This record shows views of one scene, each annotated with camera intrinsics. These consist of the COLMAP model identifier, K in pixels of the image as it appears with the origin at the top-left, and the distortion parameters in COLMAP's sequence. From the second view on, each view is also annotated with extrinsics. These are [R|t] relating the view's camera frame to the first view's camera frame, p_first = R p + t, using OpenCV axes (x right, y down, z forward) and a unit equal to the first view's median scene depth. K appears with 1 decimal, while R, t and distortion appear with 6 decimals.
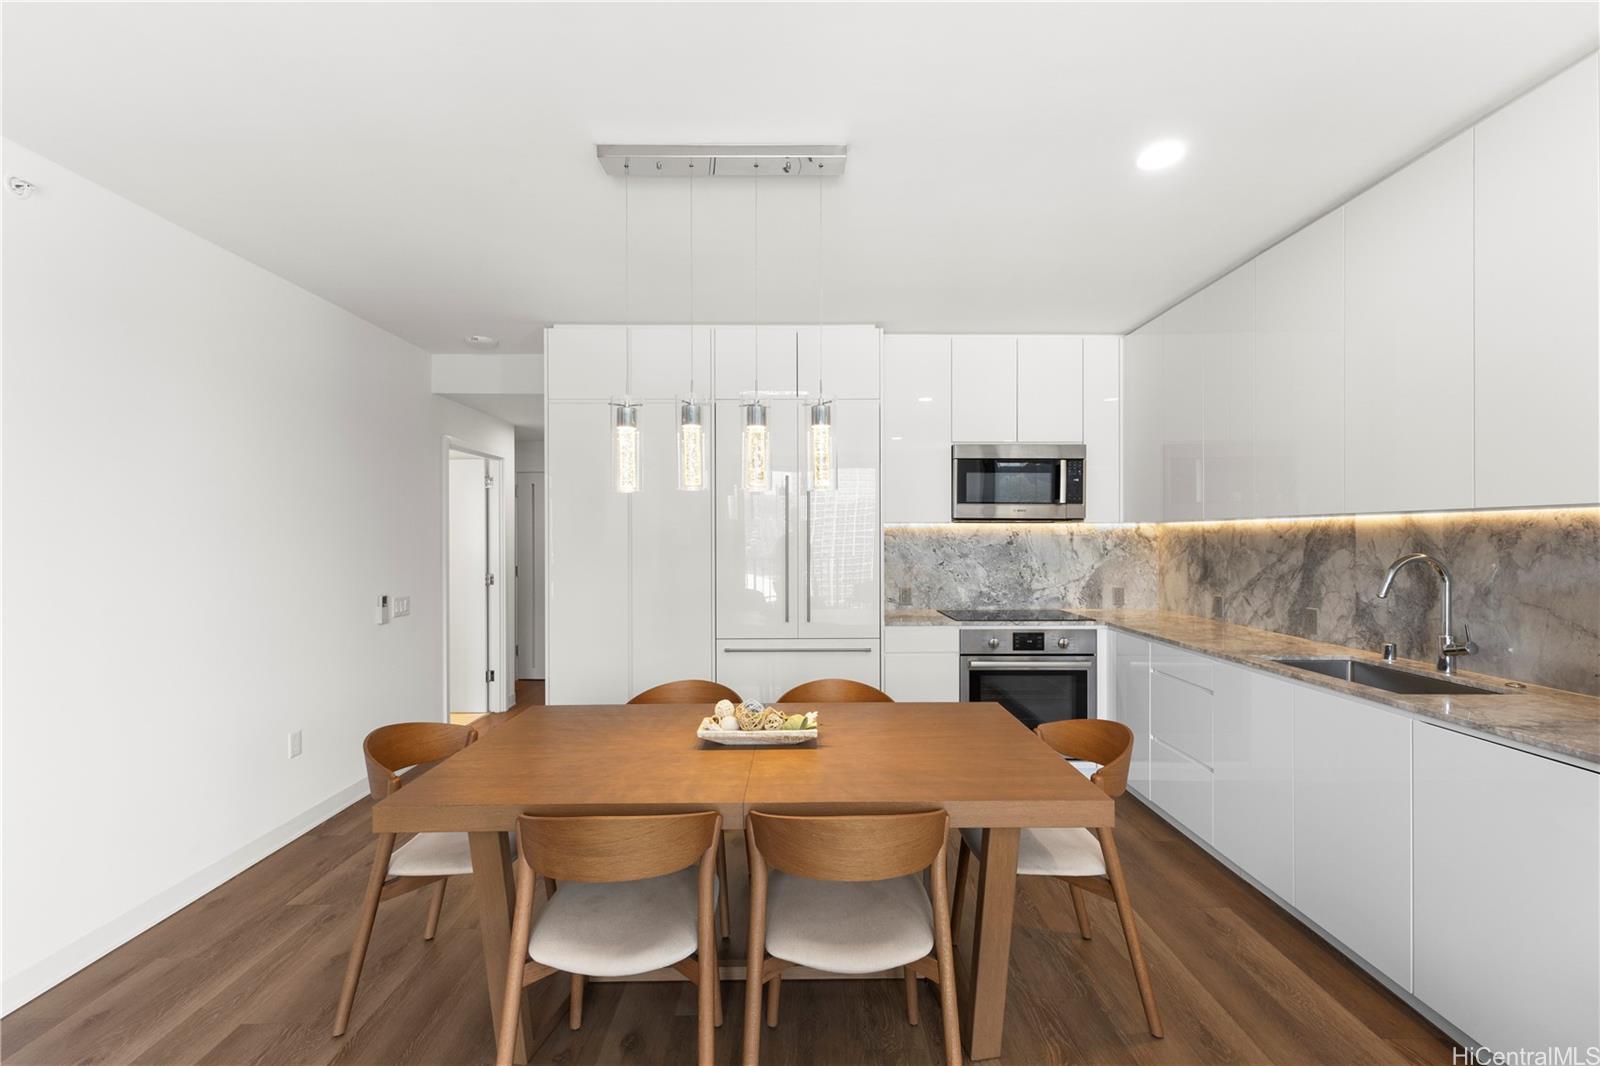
lens RADIAL K [[684.5, 0, 802.8], [0, 684.5, 535.0], [0, 0, 1]] dist [-0.000363, -0.002098]
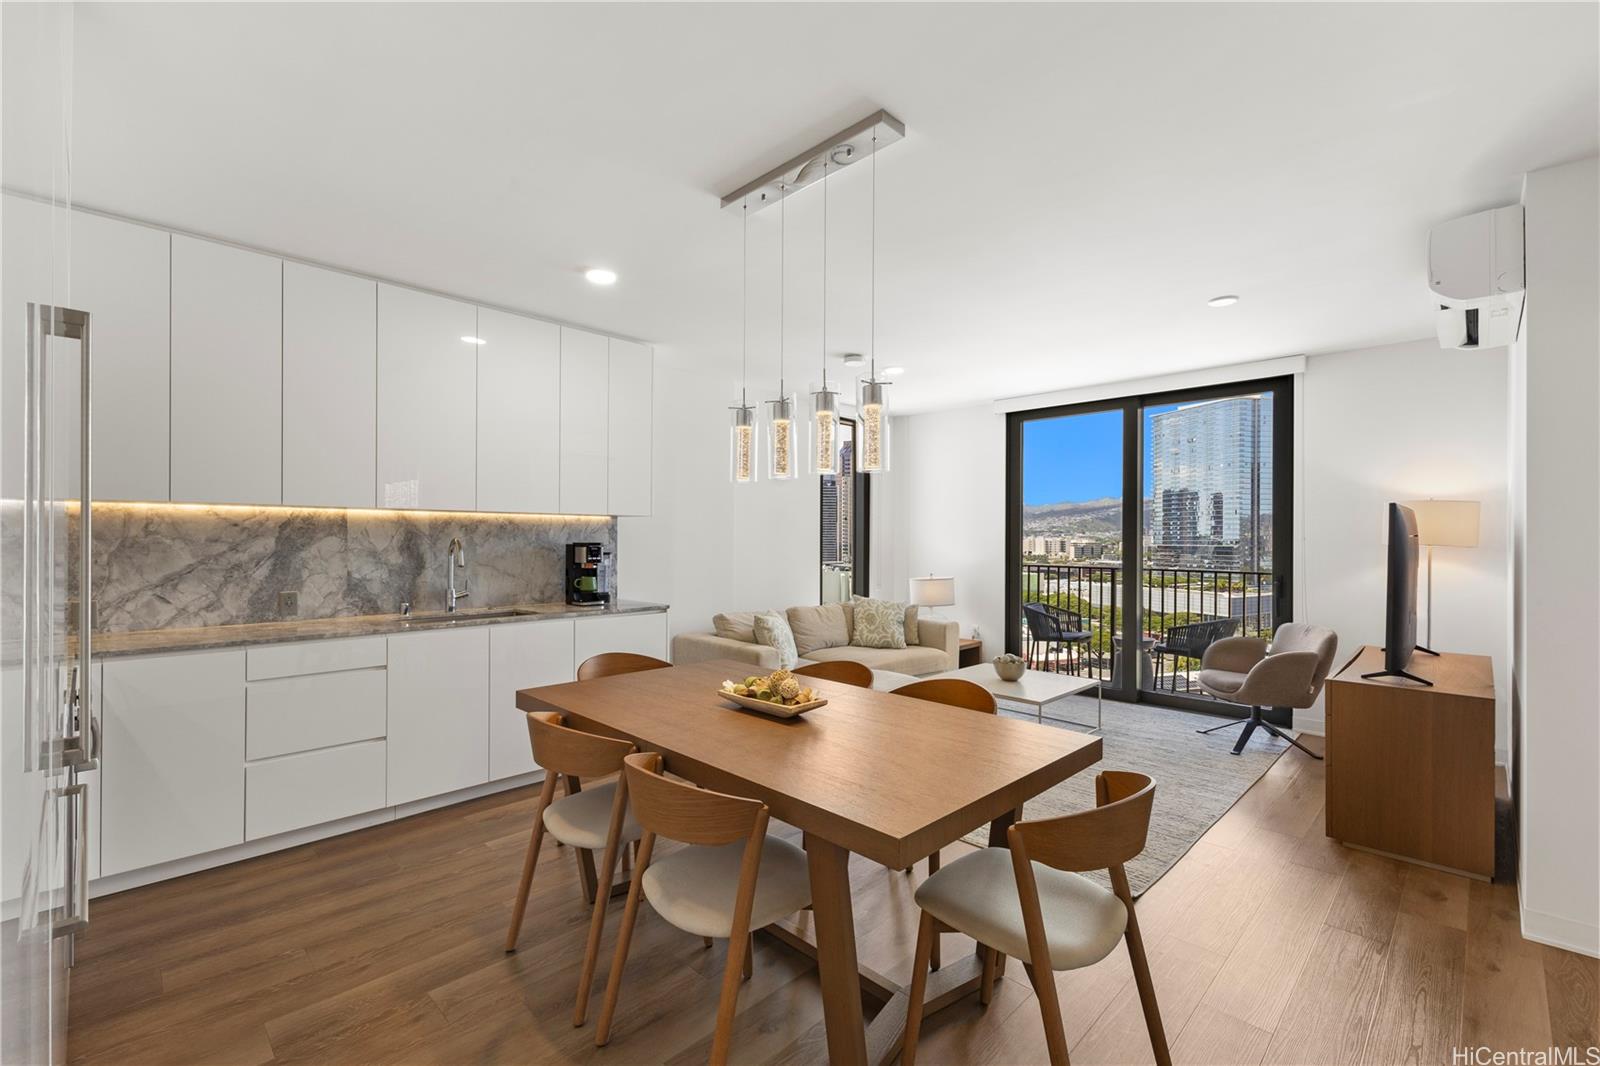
lens RADIAL K [[684.5, 0, 790.9], [0, 684.5, 542.5], [0, 0, 1]] dist [-0.000363, -0.002098]
pose [[-0.696190, -0.005350, 0.717838, -0.587156], [-0.004194, 0.999985, 0.003385, 0.022923], [-0.717845, -0.000654, -0.696202, 1.196936]]
